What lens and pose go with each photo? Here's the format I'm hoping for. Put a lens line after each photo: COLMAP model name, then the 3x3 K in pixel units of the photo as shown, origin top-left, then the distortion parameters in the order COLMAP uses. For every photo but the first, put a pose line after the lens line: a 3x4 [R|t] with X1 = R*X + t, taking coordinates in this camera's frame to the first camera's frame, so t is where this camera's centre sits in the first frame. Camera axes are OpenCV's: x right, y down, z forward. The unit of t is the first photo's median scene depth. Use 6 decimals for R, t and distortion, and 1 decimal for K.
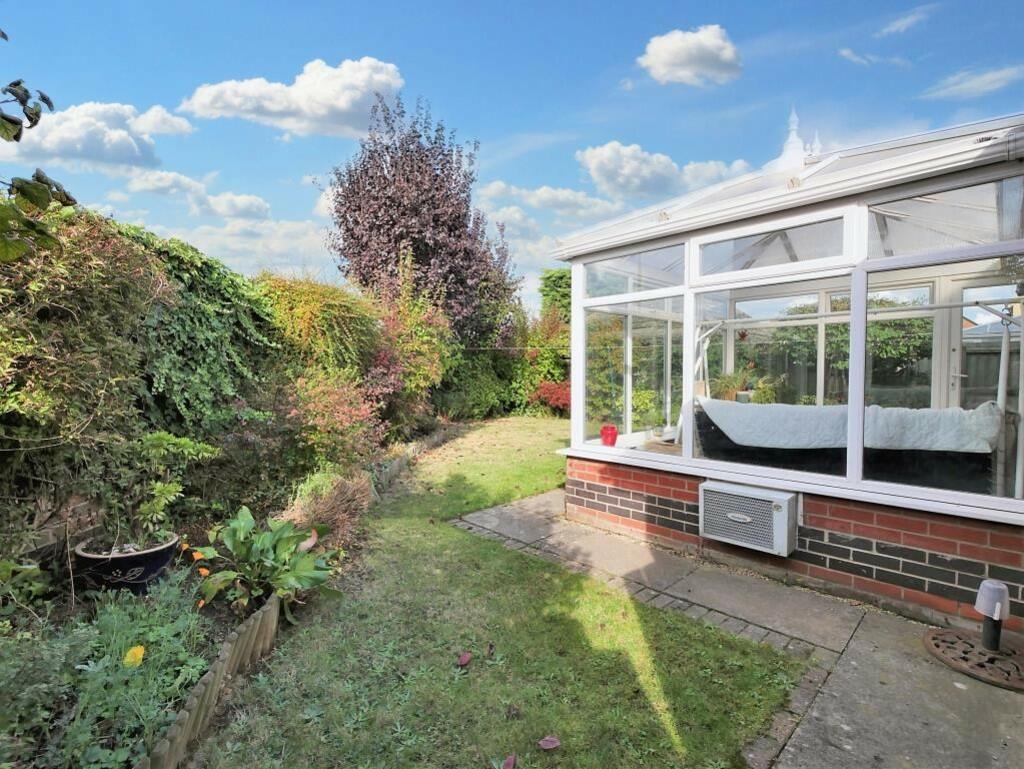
lens RADIAL K [[474.0, 0, 515.2], [0, 474.0, 386.5], [0, 0, 1]] dist [0.000435, 0.000005]
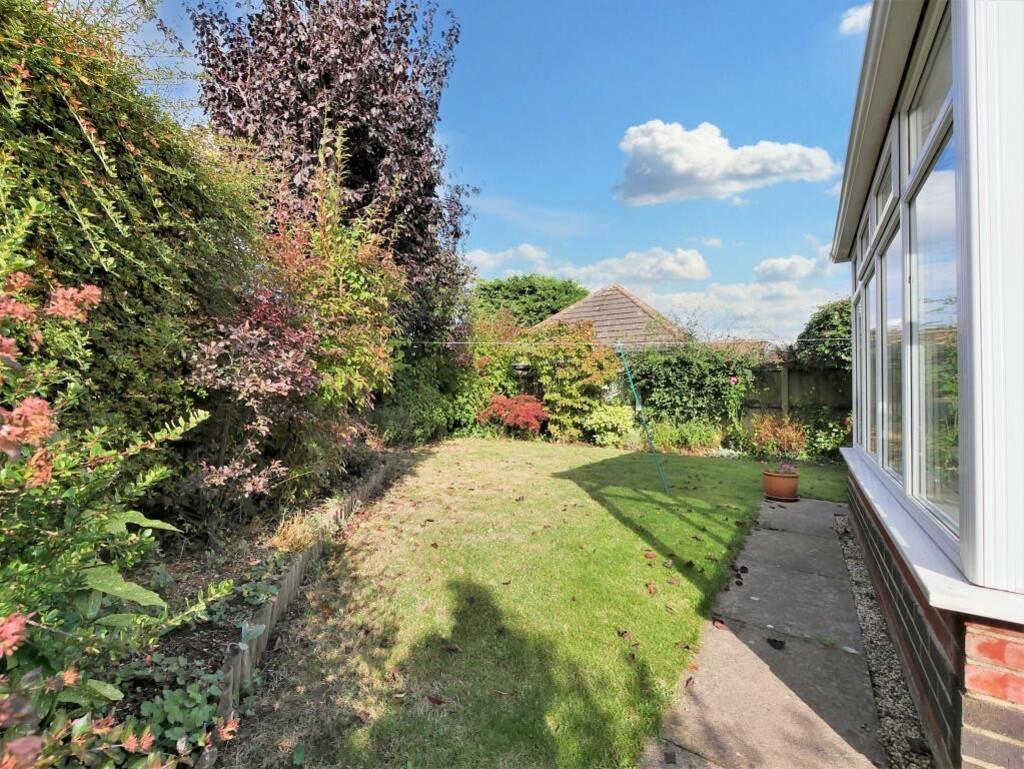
lens RADIAL K [[434.5, 0, 505.9], [0, 434.5, 382.7], [0, 0, 1]] dist [-0.004050, -0.000182]
pose [[0.984249, 0.012615, 0.176335, -0.066420], [-0.002841, 0.998451, -0.055569, 0.010629], [-0.176763, 0.054192, 0.982760, 0.281470]]
